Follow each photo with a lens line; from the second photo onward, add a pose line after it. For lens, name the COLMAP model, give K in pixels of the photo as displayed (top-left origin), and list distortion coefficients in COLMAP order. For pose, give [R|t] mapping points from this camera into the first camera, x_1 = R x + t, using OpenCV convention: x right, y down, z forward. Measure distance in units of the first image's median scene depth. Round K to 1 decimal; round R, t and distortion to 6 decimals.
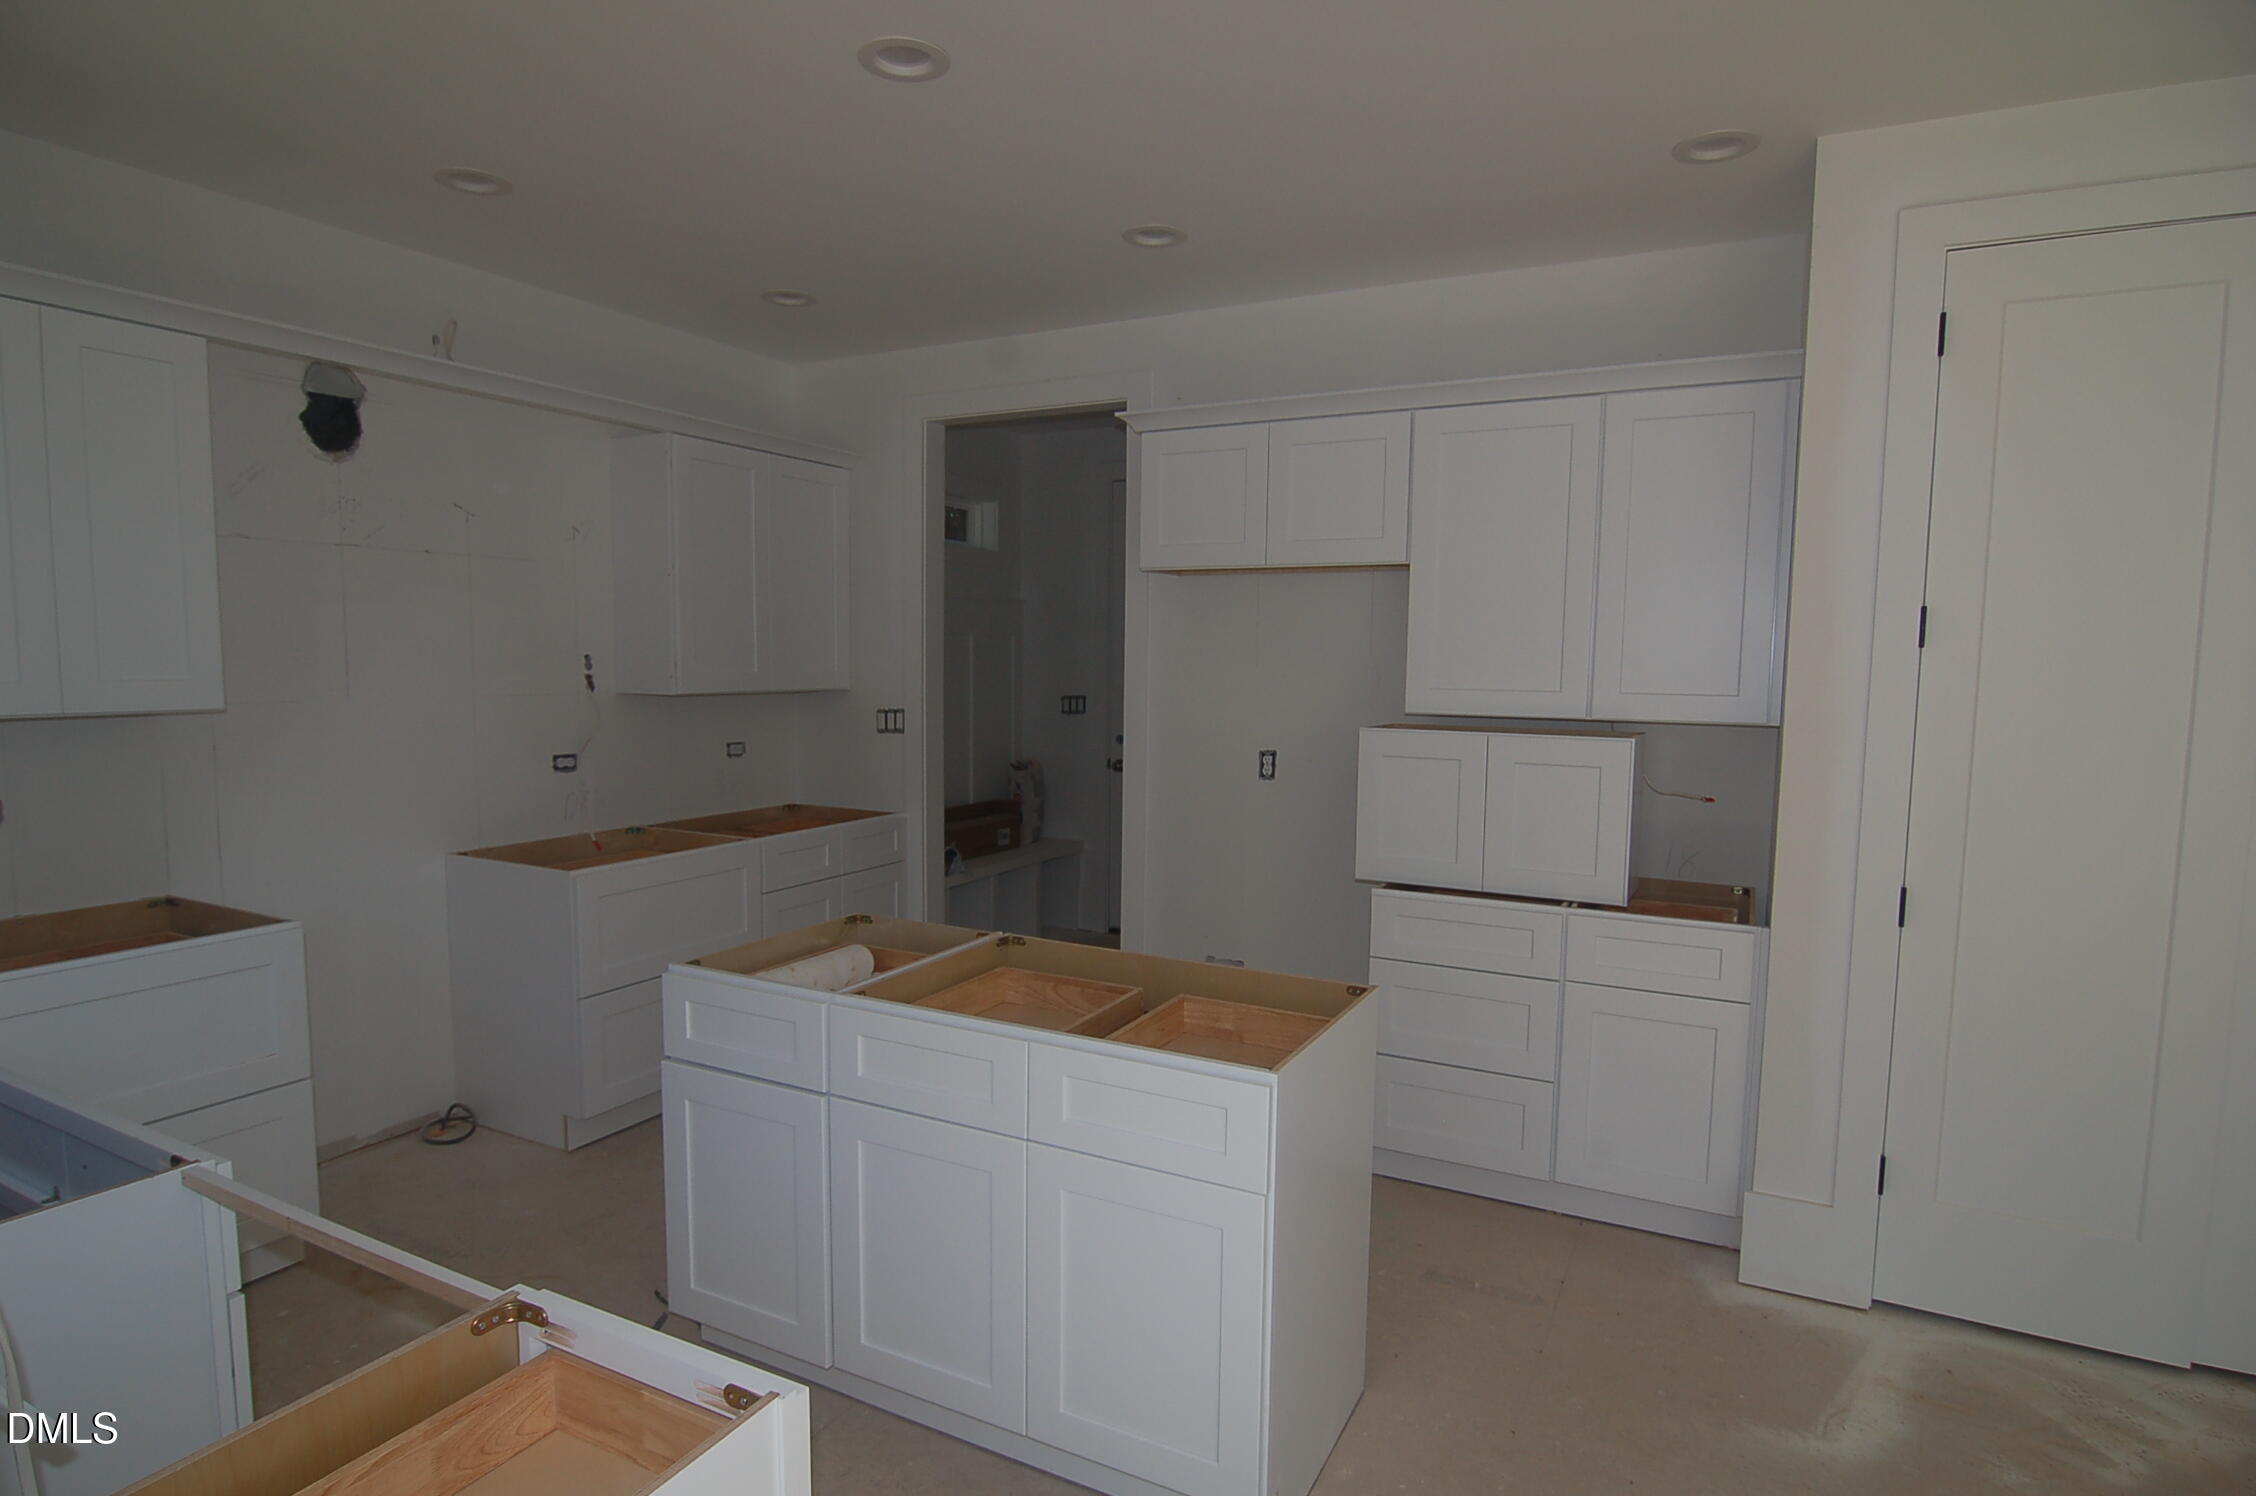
lens RADIAL K [[1199.5, 0, 1124.2], [0, 1199.5, 759.3], [0, 0, 1]] dist [-0.004667, -0.001451]
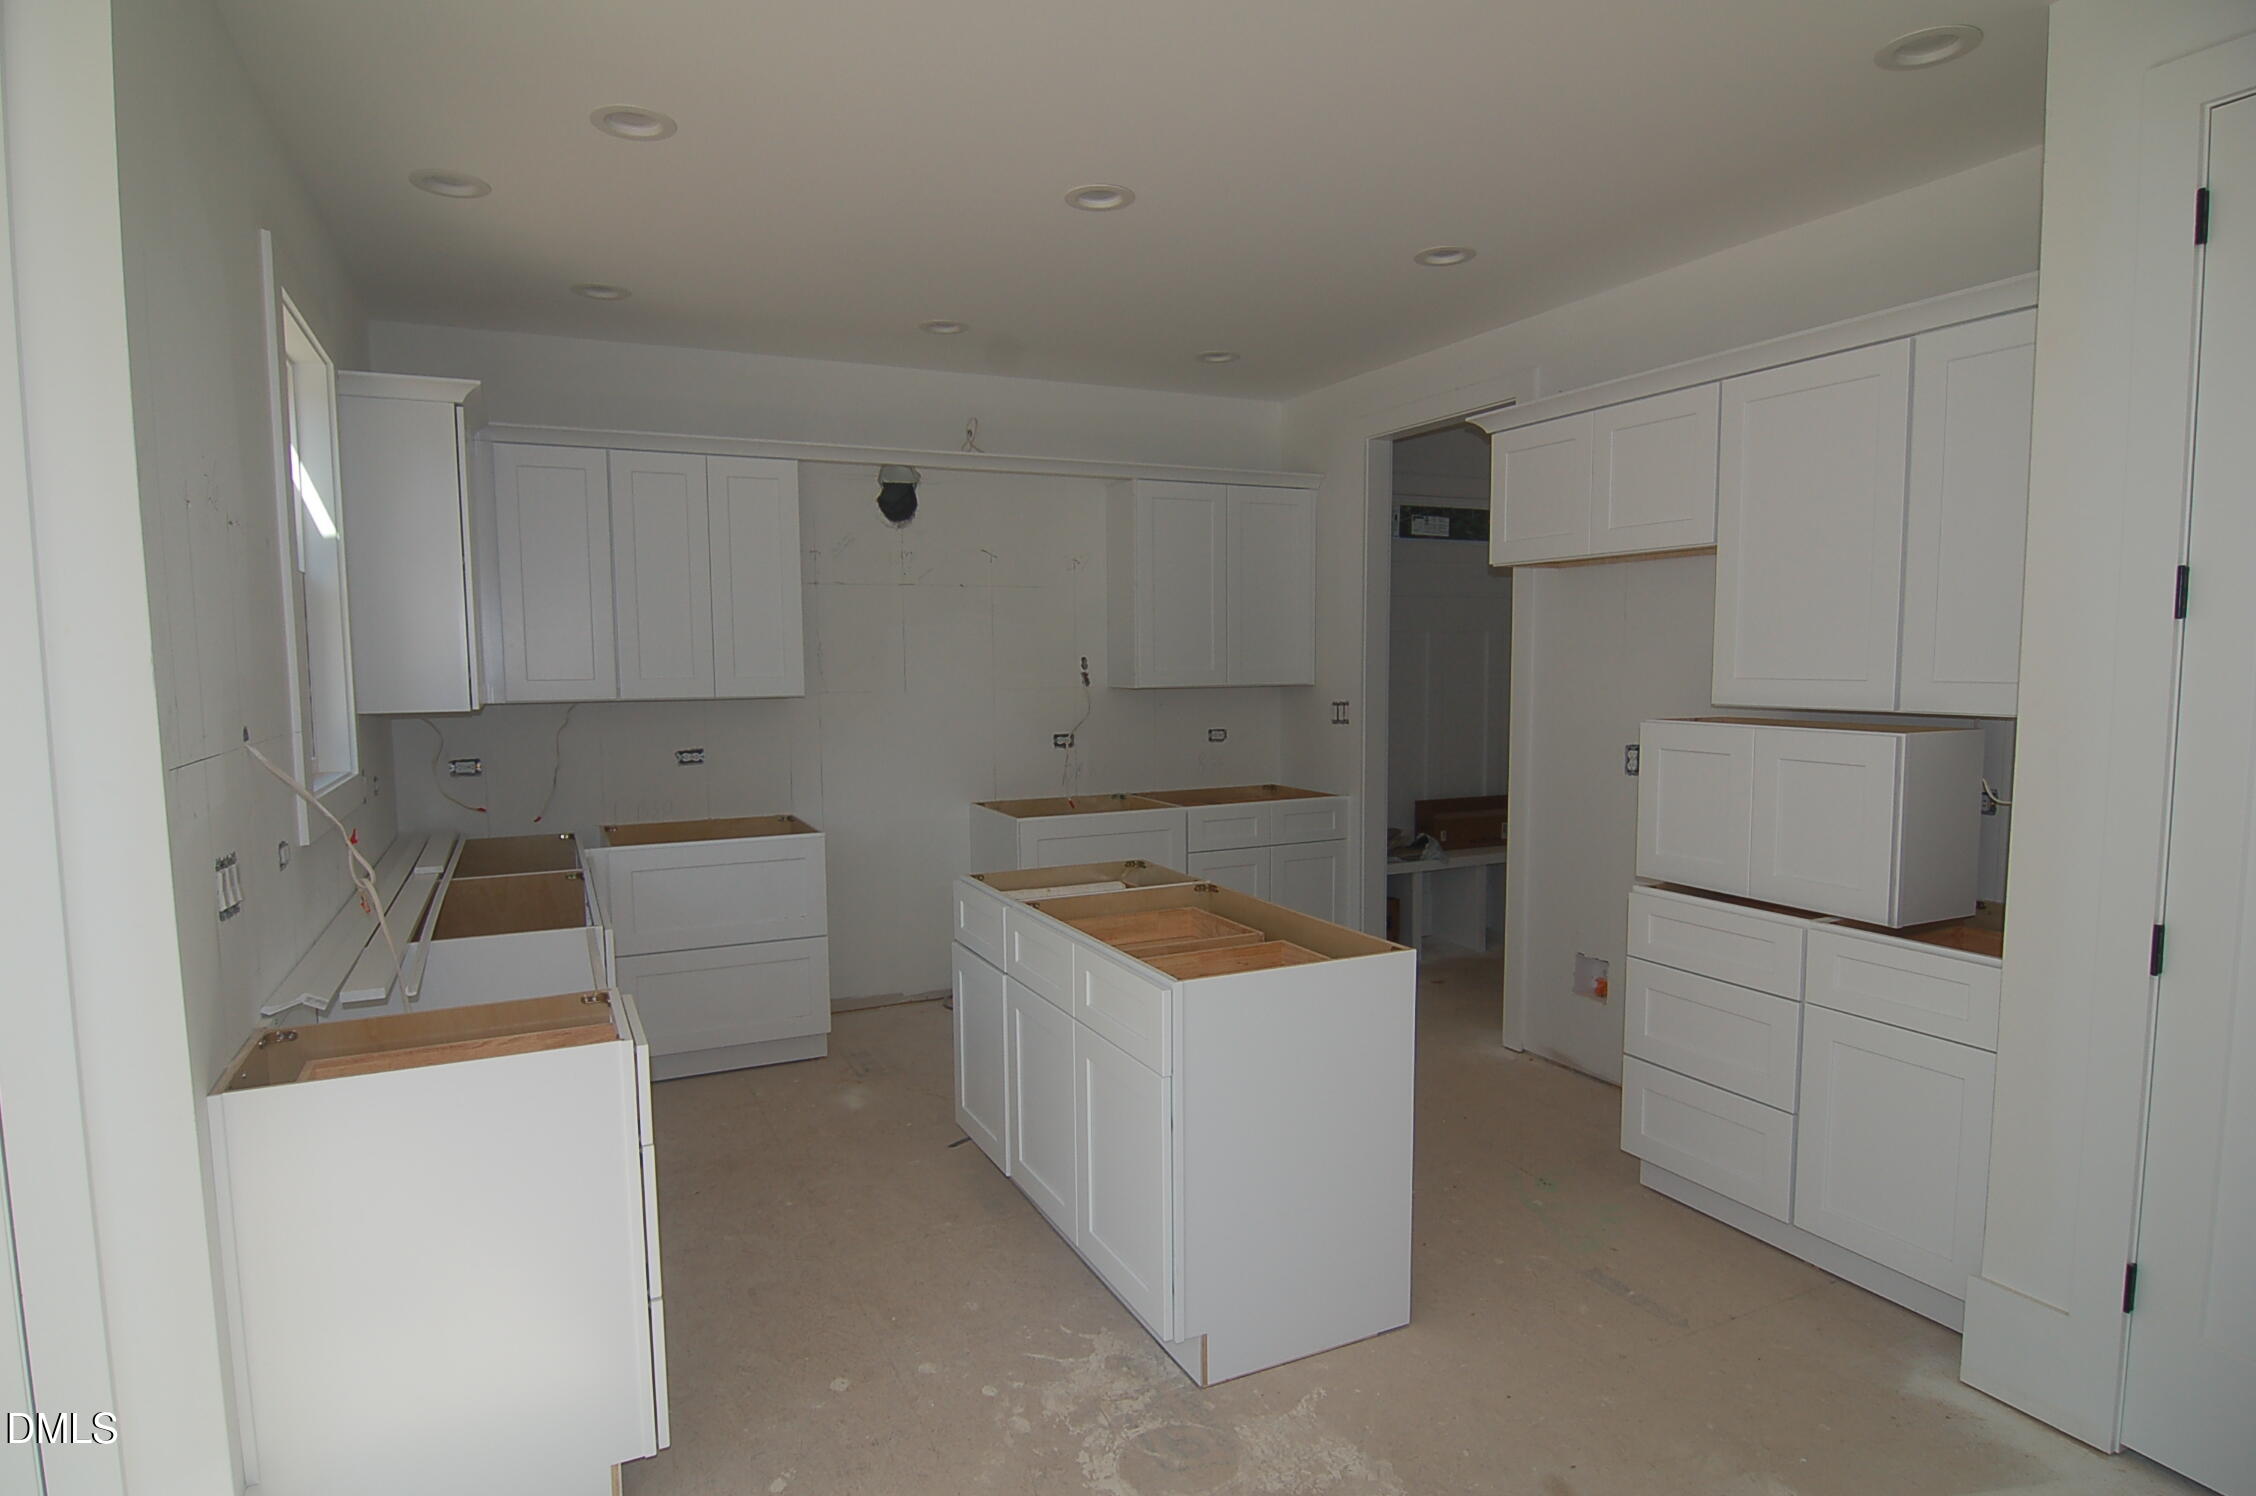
lens RADIAL K [[1221.4, 0, 1128.0], [0, 1221.4, 748.0], [0, 0, 1]] dist [0.000395, 0.000633]
pose [[0.810118, 0.026601, -0.585663, 0.408328], [-0.033119, 0.999451, -0.000417, 0.010017], [0.585331, 0.019735, 0.810554, -0.035336]]
